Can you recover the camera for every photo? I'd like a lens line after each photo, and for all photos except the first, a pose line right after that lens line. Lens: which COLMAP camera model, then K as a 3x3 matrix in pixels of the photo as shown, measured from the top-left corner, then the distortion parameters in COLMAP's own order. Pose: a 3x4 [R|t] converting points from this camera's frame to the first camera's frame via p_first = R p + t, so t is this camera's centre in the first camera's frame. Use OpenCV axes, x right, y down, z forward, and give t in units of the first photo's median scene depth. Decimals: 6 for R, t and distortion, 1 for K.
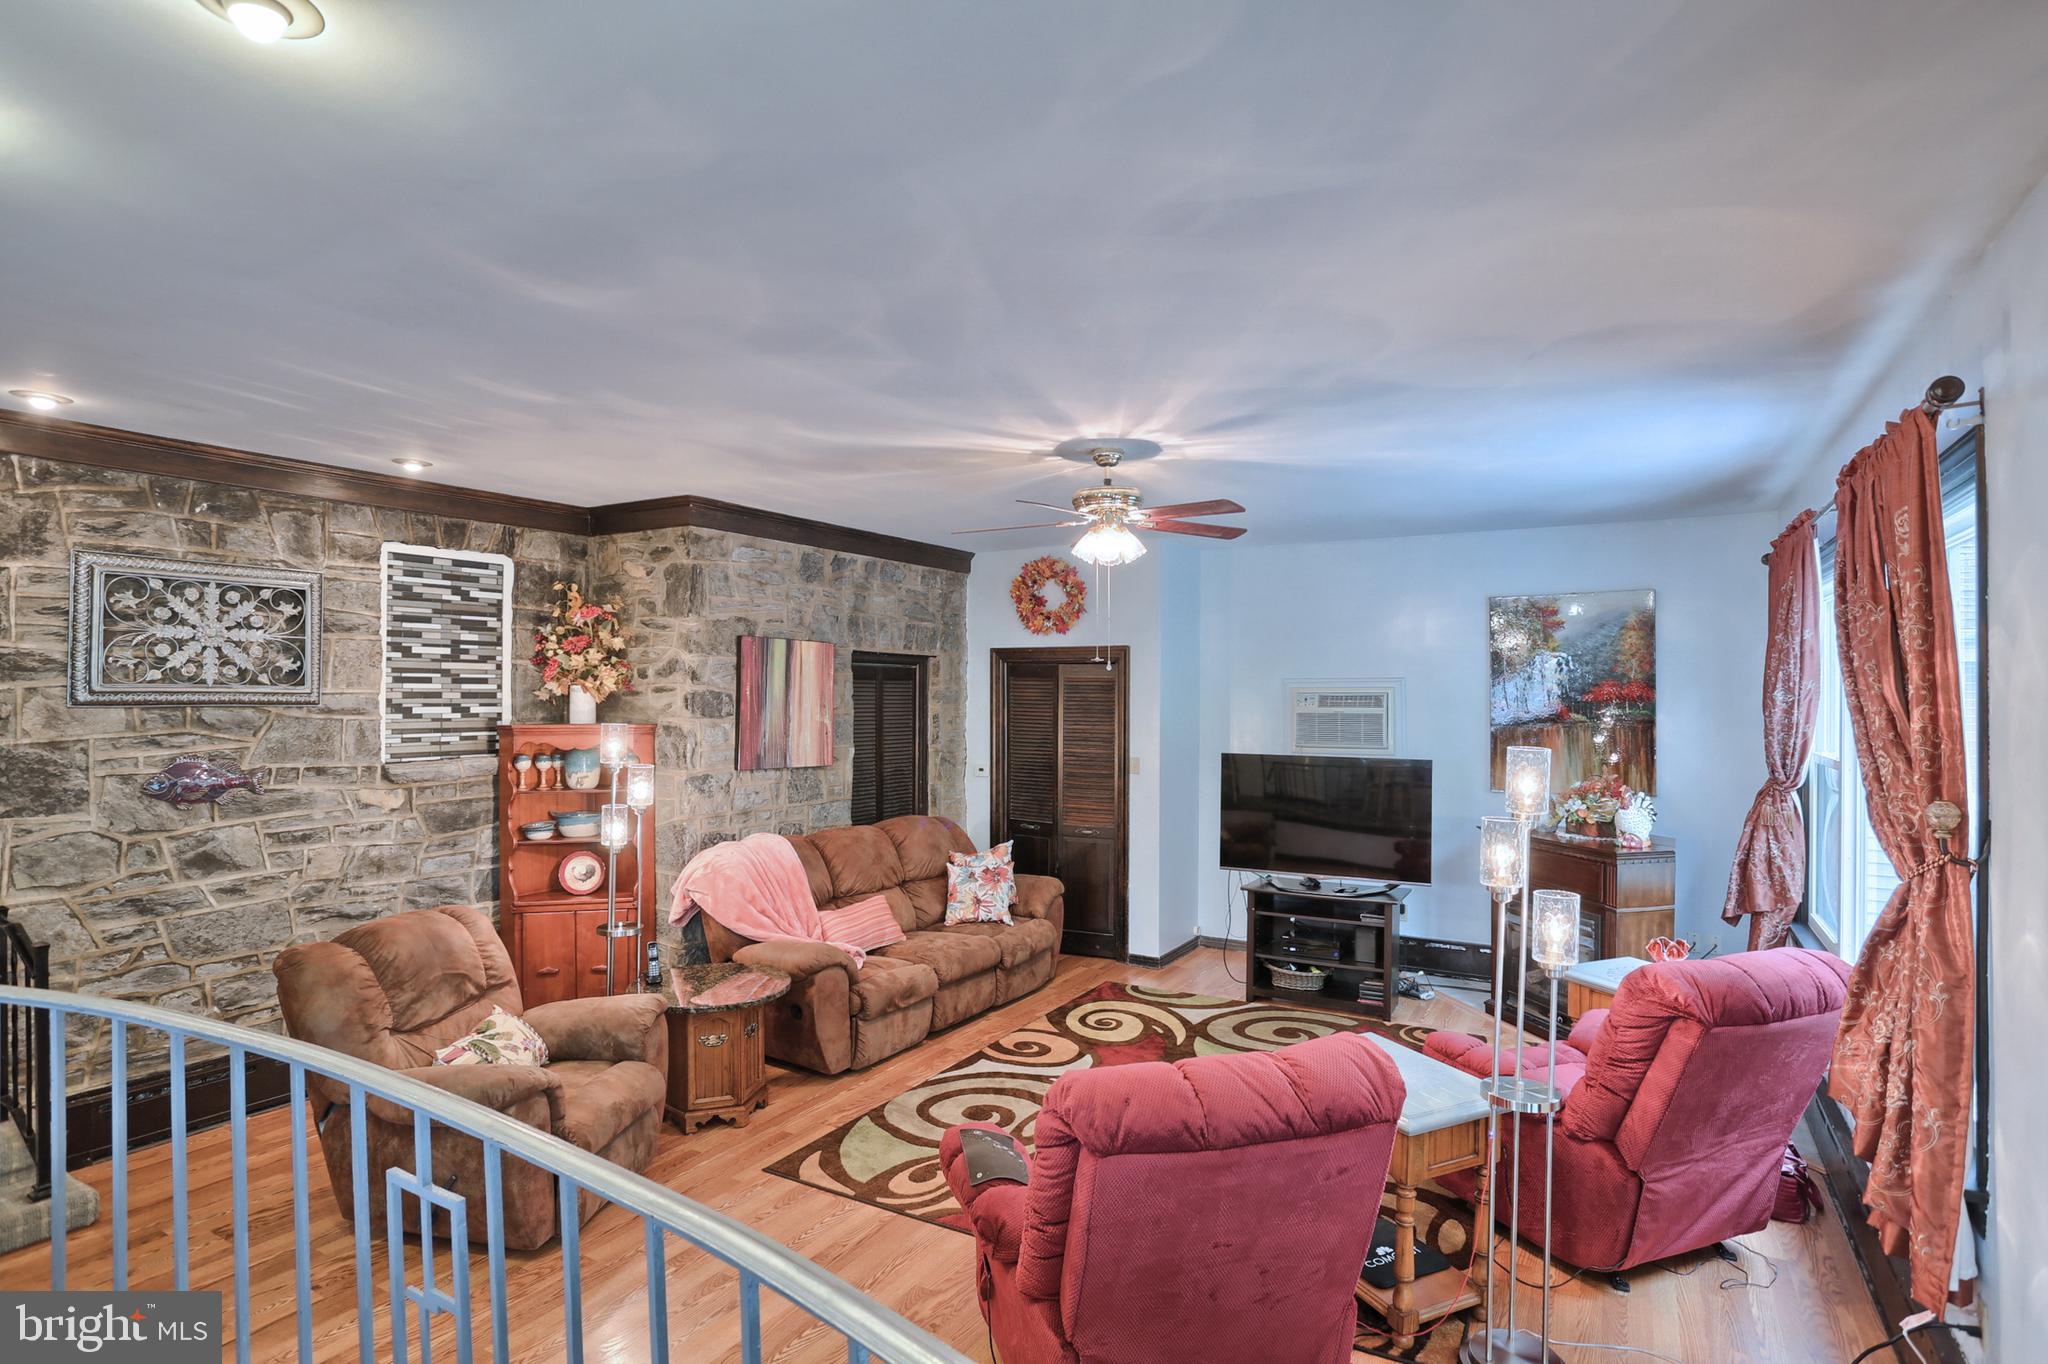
lens RADIAL K [[1049.6, 0, 1036.9], [0, 1049.6, 700.7], [0, 0, 1]] dist [-0.046922, 0.020718]
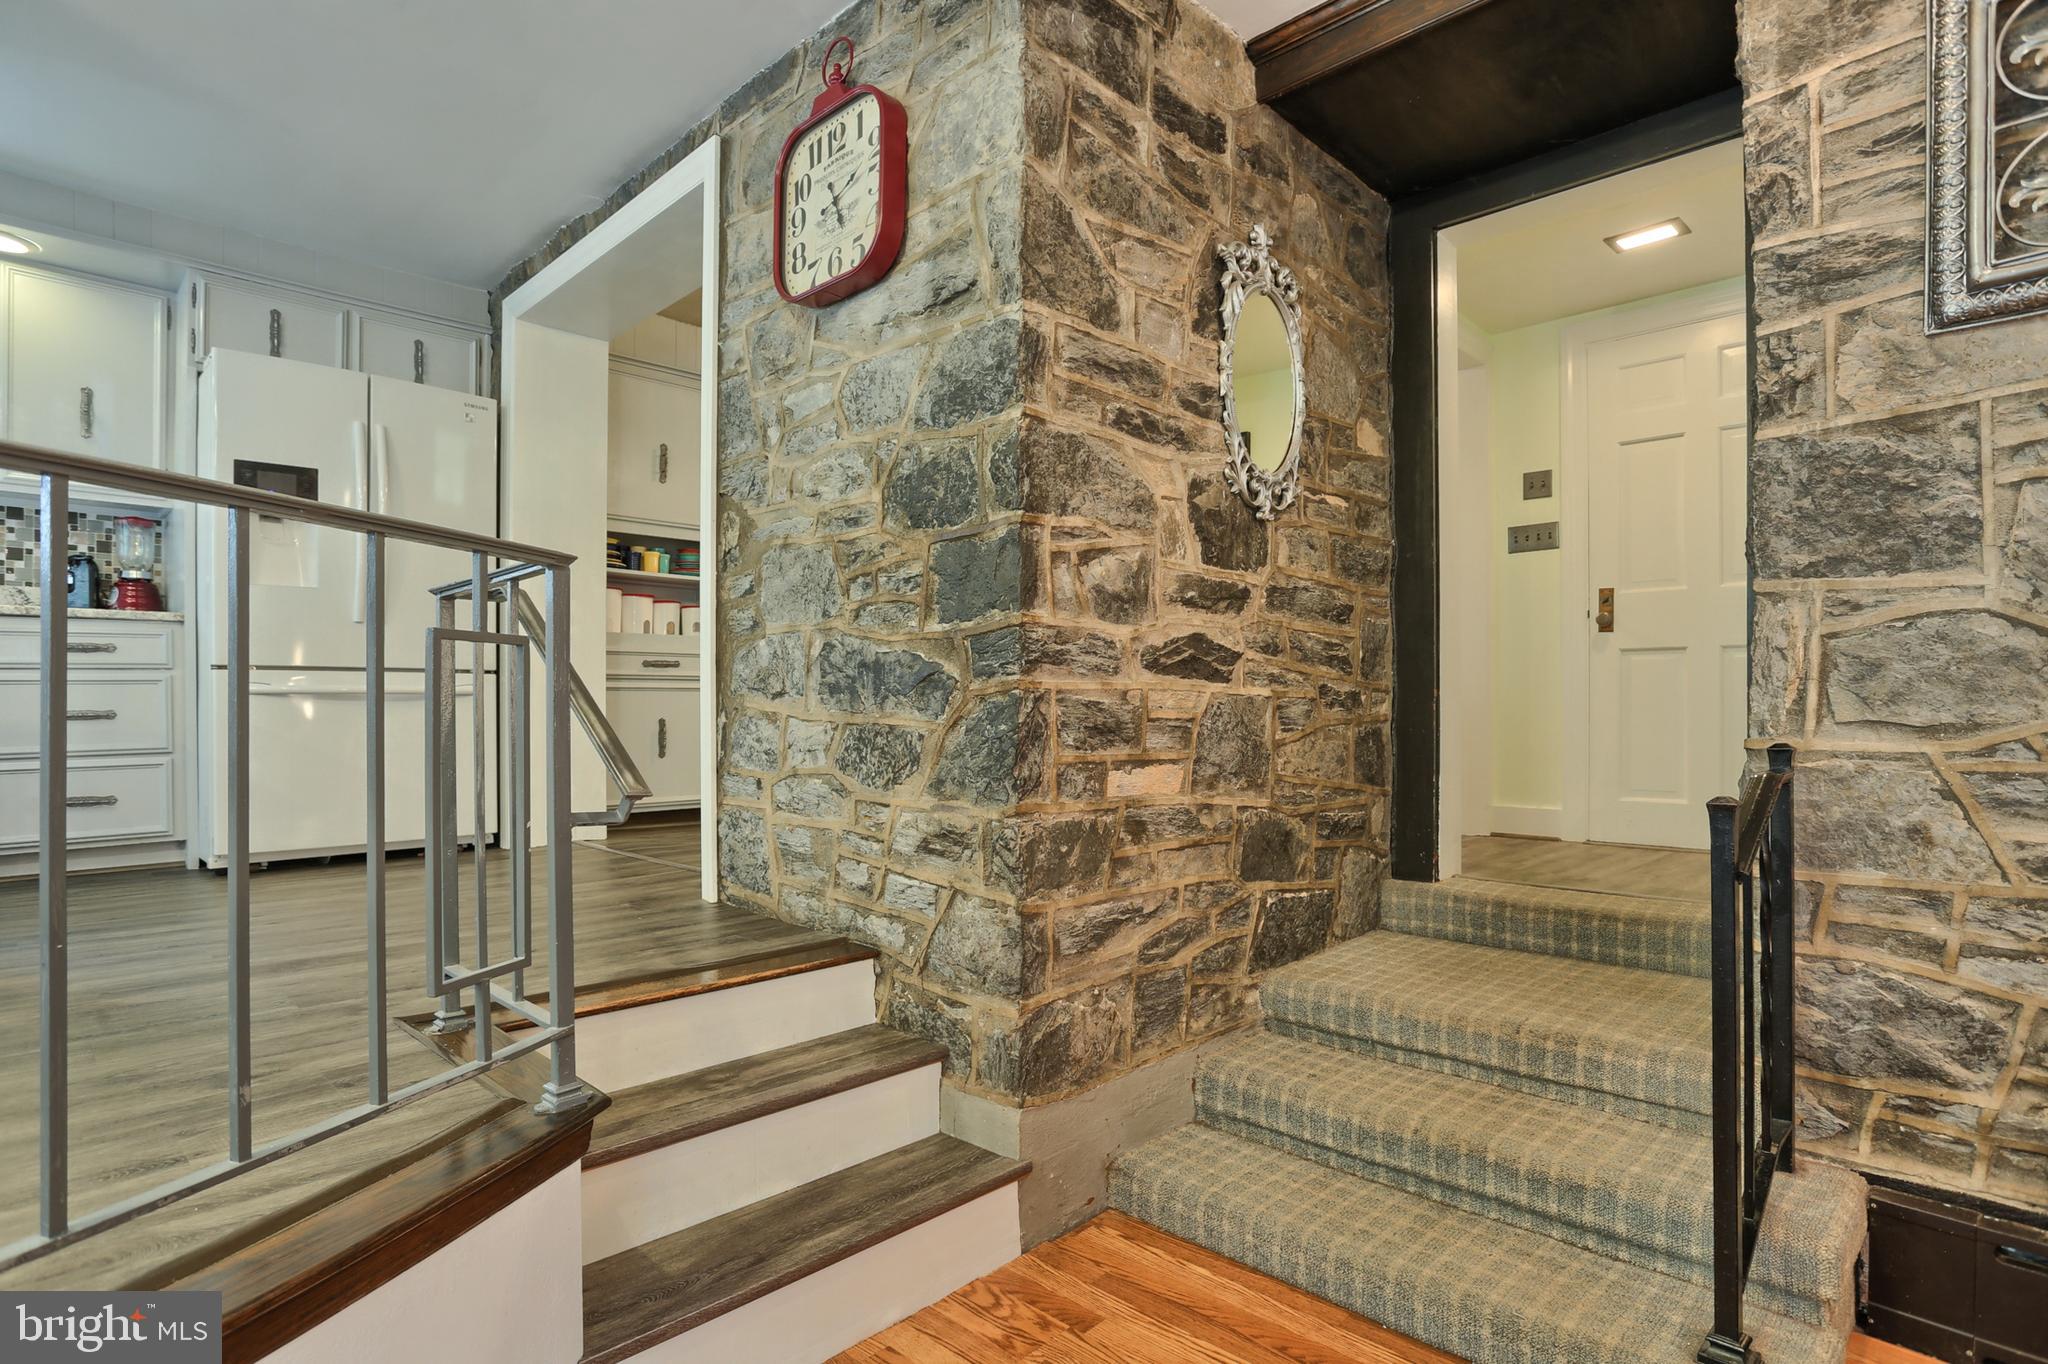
lens RADIAL K [[1072.4, 0, 1022.8], [0, 1072.4, 699.6], [0, 0, 1]] dist [-0.060669, 0.031354]
pose [[-0.243920, -0.015030, -0.969679, -0.359854], [-0.007705, 0.999878, -0.013560, 0.161792], [0.969765, 0.004164, -0.244007, 0.652375]]
